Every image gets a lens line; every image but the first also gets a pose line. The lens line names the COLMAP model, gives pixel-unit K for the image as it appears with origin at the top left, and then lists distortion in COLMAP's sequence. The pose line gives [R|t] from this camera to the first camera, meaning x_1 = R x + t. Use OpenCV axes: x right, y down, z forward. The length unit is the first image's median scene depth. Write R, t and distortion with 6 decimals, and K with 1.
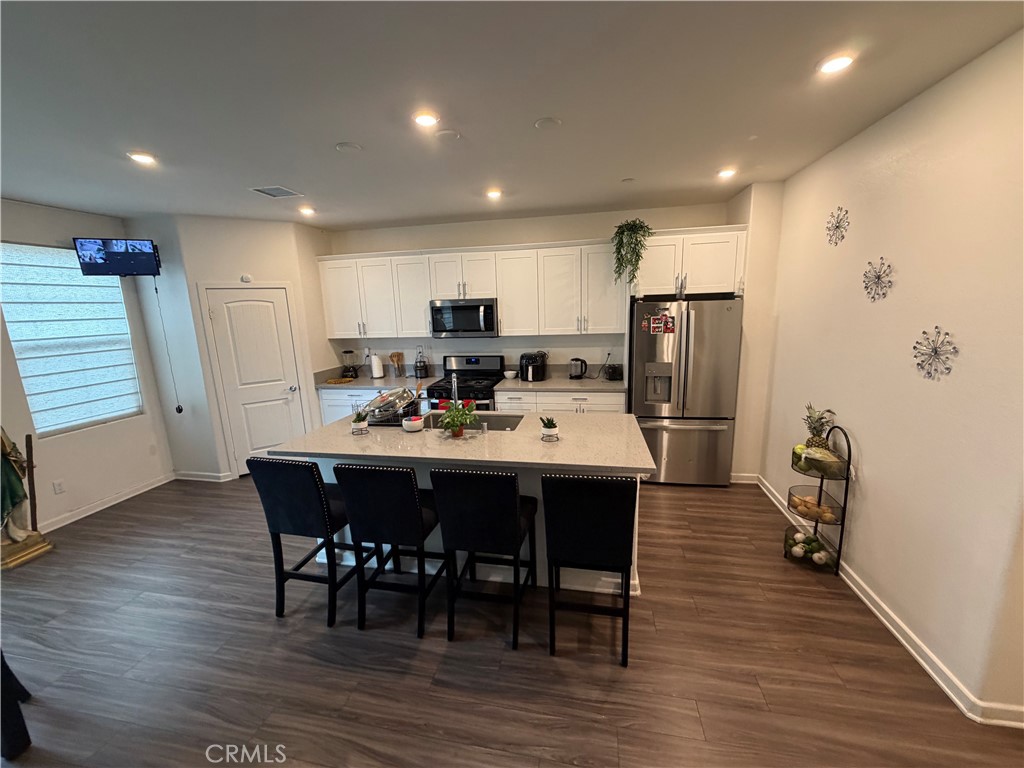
lens RADIAL K [[405.0, 0, 512.0], [0, 405.0, 384.0], [0, 0, 1]] dist [-0.001387, 0.000103]
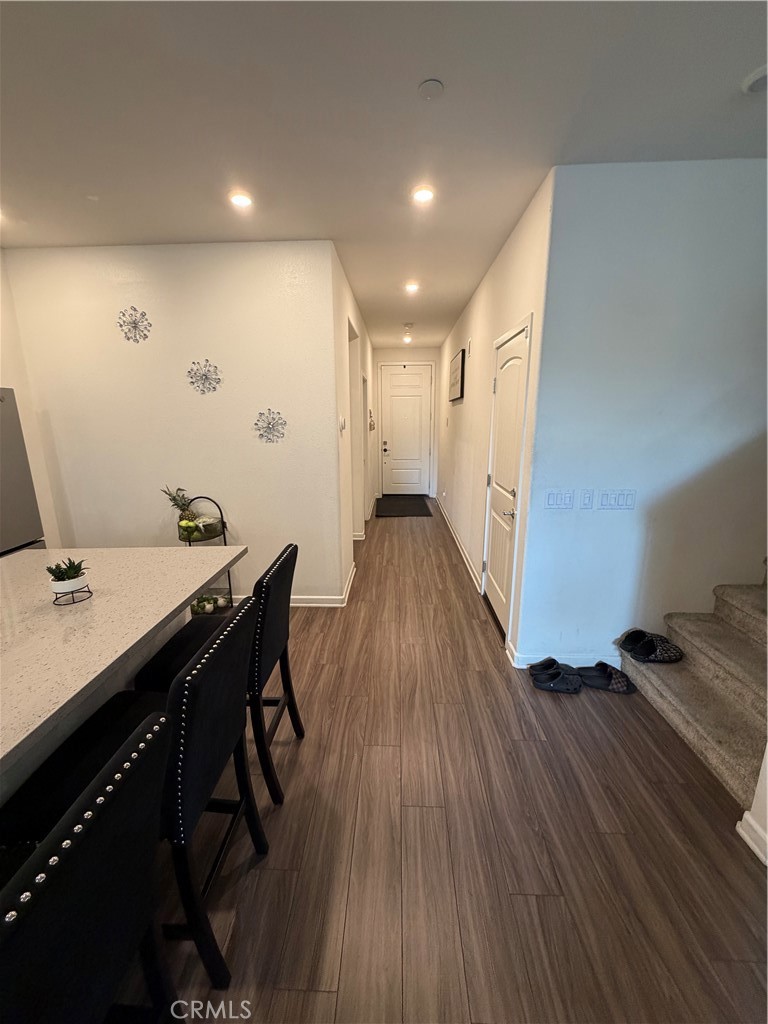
lens RADIAL K [[405.0, 0, 380.5], [0, 405.0, 509.2], [0, 0, 1]] dist [-0.001387, 0.000103]
pose [[-0.153963, -0.182840, 0.971012, -0.642486], [0.200964, 0.956394, 0.211952, -0.012885], [-0.967424, 0.227772, -0.110505, 0.823037]]
